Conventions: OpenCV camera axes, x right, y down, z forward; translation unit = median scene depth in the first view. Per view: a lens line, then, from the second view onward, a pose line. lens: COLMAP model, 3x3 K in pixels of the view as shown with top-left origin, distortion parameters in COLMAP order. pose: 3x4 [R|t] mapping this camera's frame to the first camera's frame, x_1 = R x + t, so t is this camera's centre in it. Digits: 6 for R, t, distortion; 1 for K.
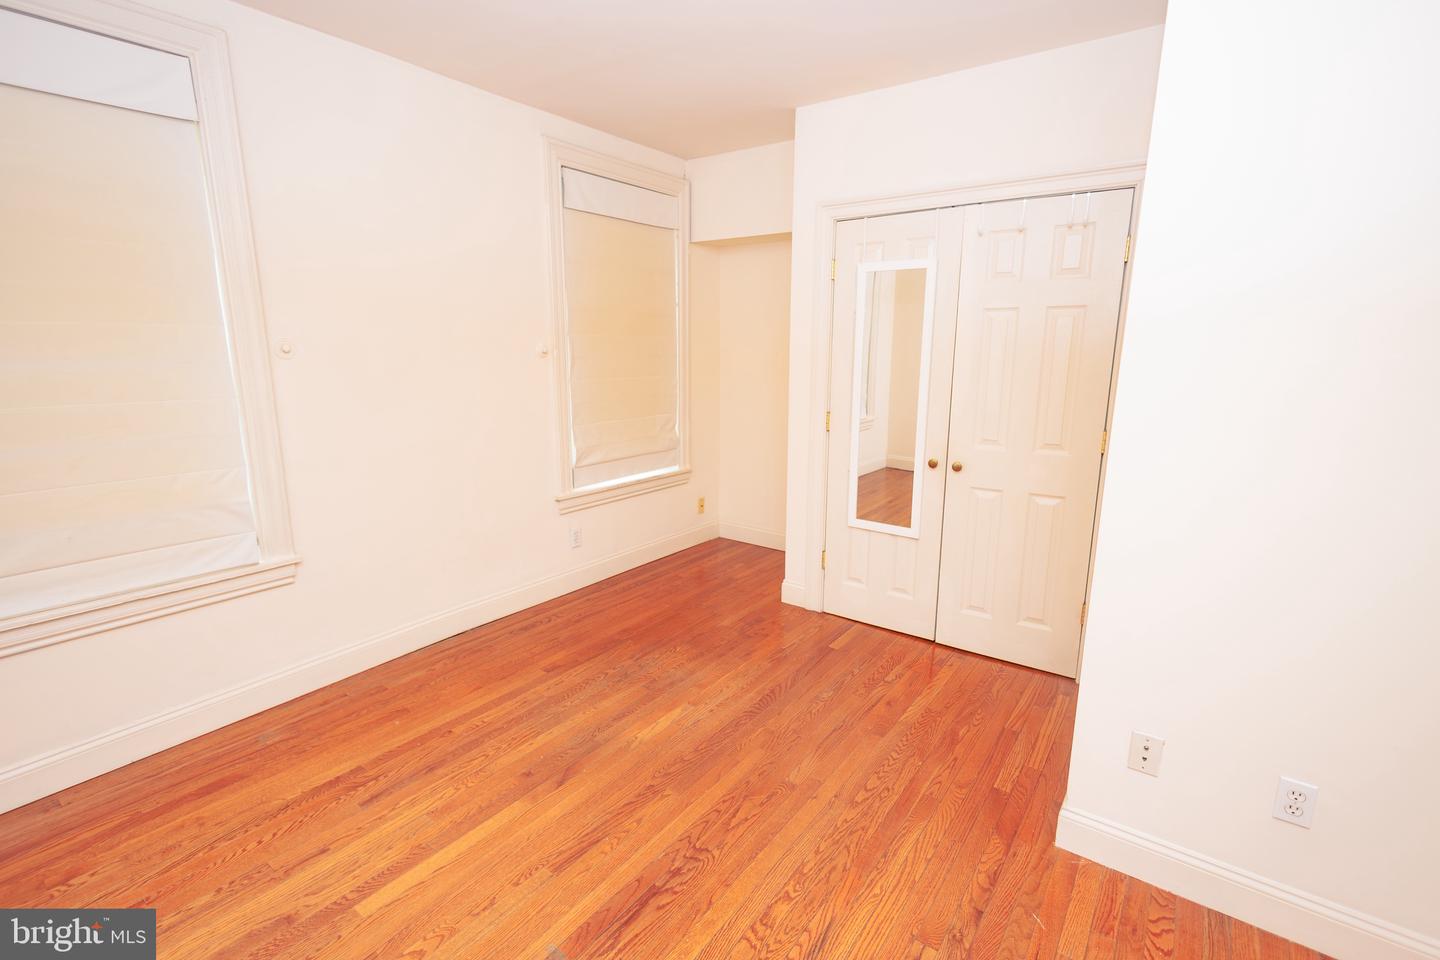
lens RADIAL K [[664.2, 0, 720.0], [0, 664.2, 480.0], [0, 0, 1]] dist [0.015945, -0.006705]
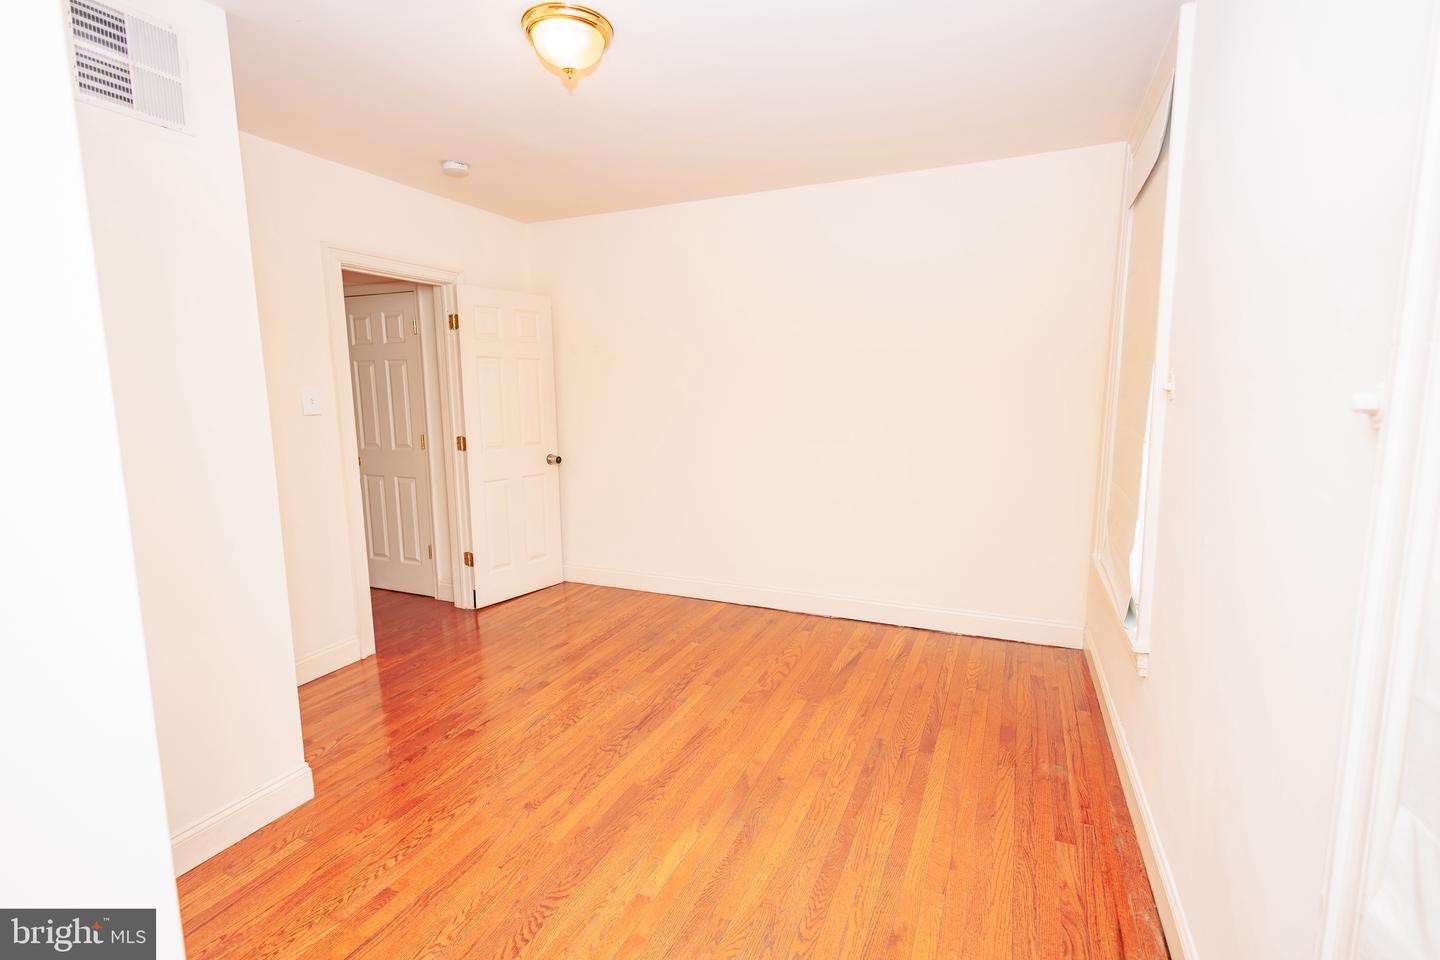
lens RADIAL K [[664.2, 0, 720.0], [0, 664.2, 480.0], [0, 0, 1]] dist [0.015945, -0.006705]
pose [[-0.978809, 0.035121, -0.201741, 0.006246], [-0.034796, 0.942329, 0.332873, -0.383388], [0.201797, 0.332839, -0.921138, 1.880120]]
